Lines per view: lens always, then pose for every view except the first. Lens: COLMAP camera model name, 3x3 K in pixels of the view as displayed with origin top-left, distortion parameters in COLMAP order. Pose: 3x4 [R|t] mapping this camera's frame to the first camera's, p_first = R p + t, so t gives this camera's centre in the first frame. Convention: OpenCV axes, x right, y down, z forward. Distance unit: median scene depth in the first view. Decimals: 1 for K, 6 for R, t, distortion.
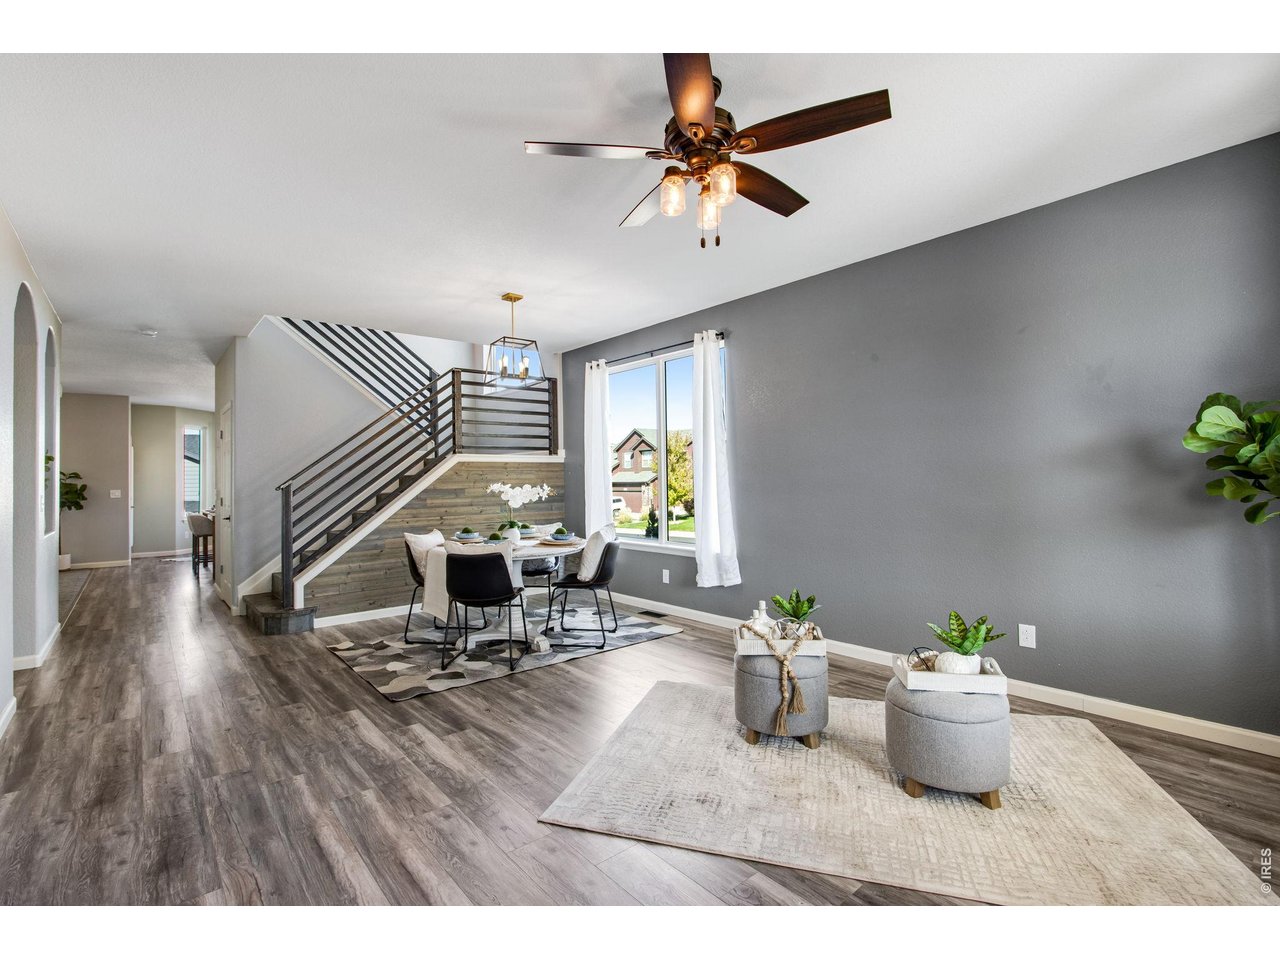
lens RADIAL K [[590.2, 0, 638.0], [0, 590.2, 477.3], [0, 0, 1]] dist [-0.012355, -0.000506]
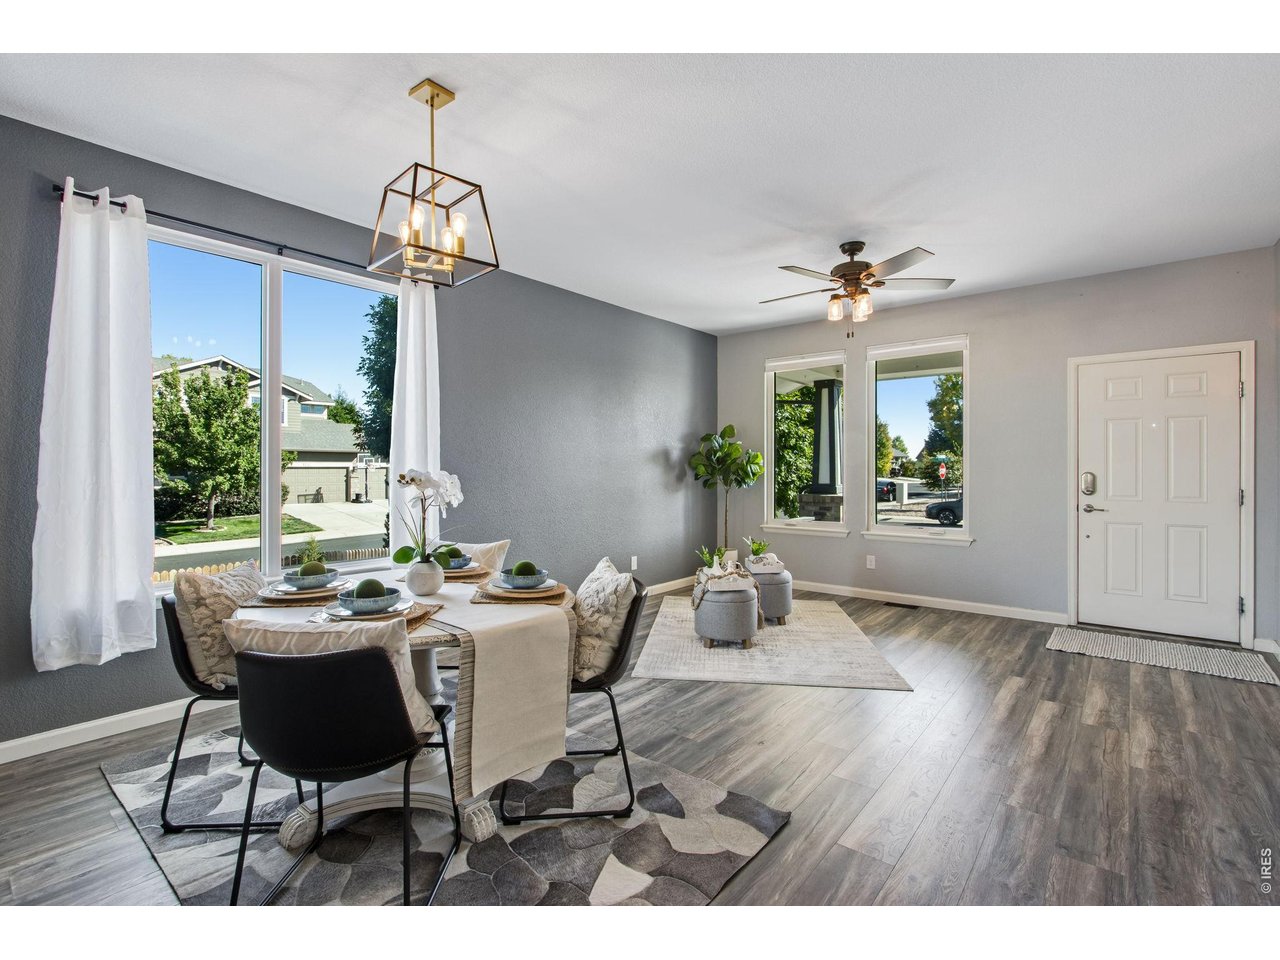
lens RADIAL K [[590.2, 0, 638.9], [0, 590.2, 476.5], [0, 0, 1]] dist [-0.012355, -0.000506]
pose [[-0.164243, 0.005053, 0.986407, -1.130156], [0.000836, 0.999987, -0.004983, 0.033035], [-0.986420, 0.000006, -0.164245, 1.422900]]
